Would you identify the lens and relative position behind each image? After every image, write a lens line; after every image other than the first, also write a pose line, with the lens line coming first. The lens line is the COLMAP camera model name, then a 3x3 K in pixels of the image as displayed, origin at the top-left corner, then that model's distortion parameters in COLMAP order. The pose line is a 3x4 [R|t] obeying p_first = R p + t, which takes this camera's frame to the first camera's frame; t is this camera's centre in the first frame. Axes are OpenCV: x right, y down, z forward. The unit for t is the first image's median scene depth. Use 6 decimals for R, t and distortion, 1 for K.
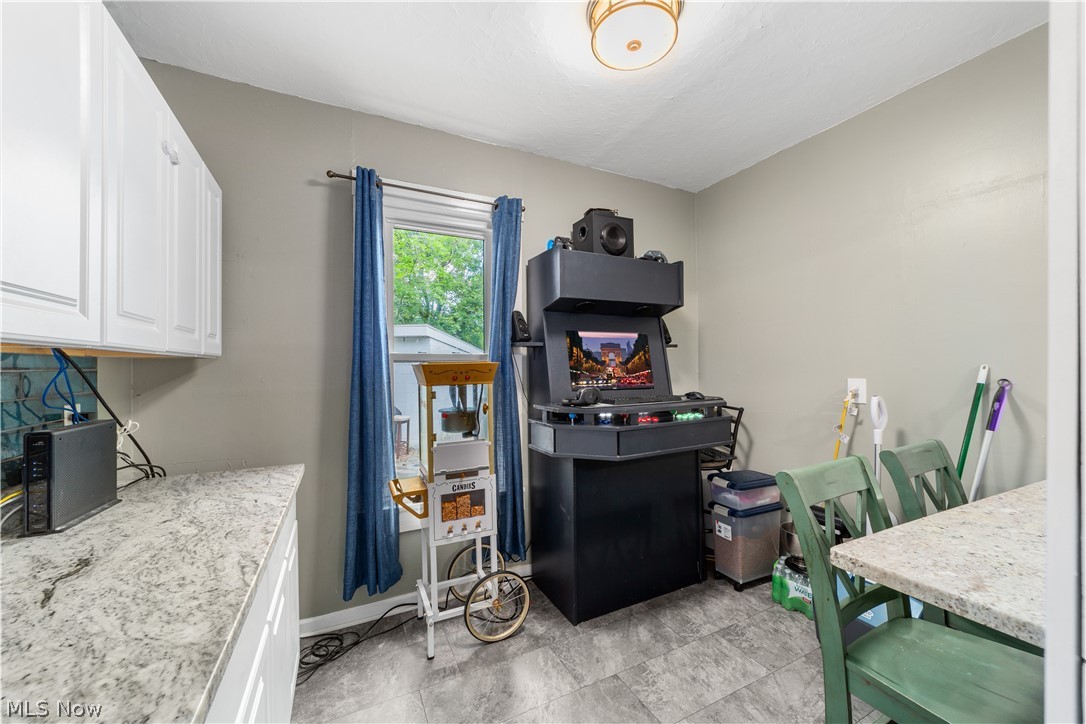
lens RADIAL K [[420.5, 0, 544.5], [0, 420.5, 362.4], [0, 0, 1]] dist [-0.005426, 0.001658]
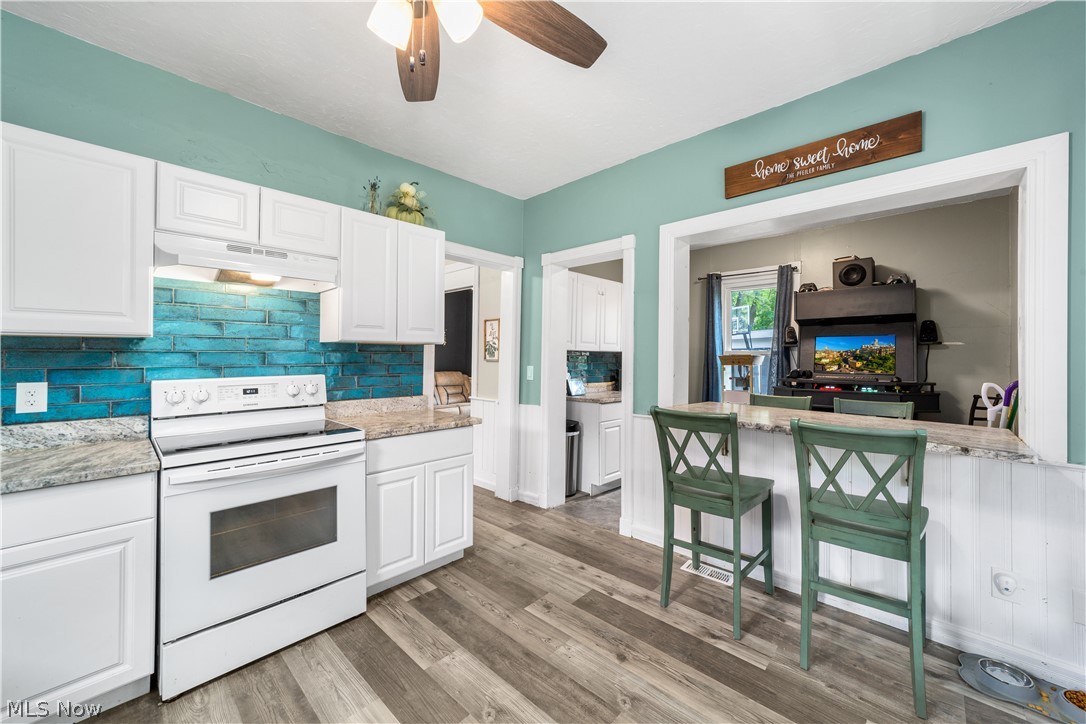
lens RADIAL K [[420.5, 0, 541.5], [0, 420.5, 347.0], [0, 0, 1]] dist [-0.005426, 0.001658]
pose [[0.346263, -0.012476, -0.938055, 1.411670], [-0.006648, 0.999854, -0.015751, -0.001479], [0.938114, 0.011690, 0.346129, -0.693174]]
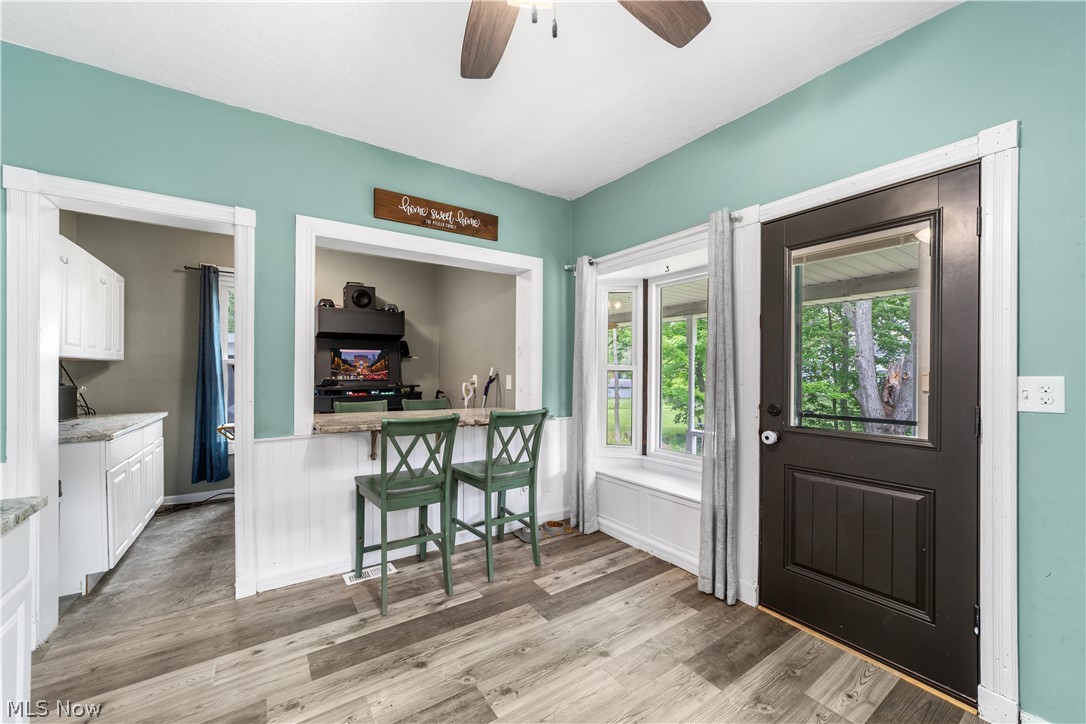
lens RADIAL K [[420.5, 0, 539.7], [0, 420.5, 371.0], [0, 0, 1]] dist [-0.005426, 0.001658]
pose [[0.991163, 0.010647, 0.132223, 0.821613], [-0.011584, 0.999913, 0.006322, 0.001377], [-0.132144, -0.007798, 0.991200, -1.094848]]
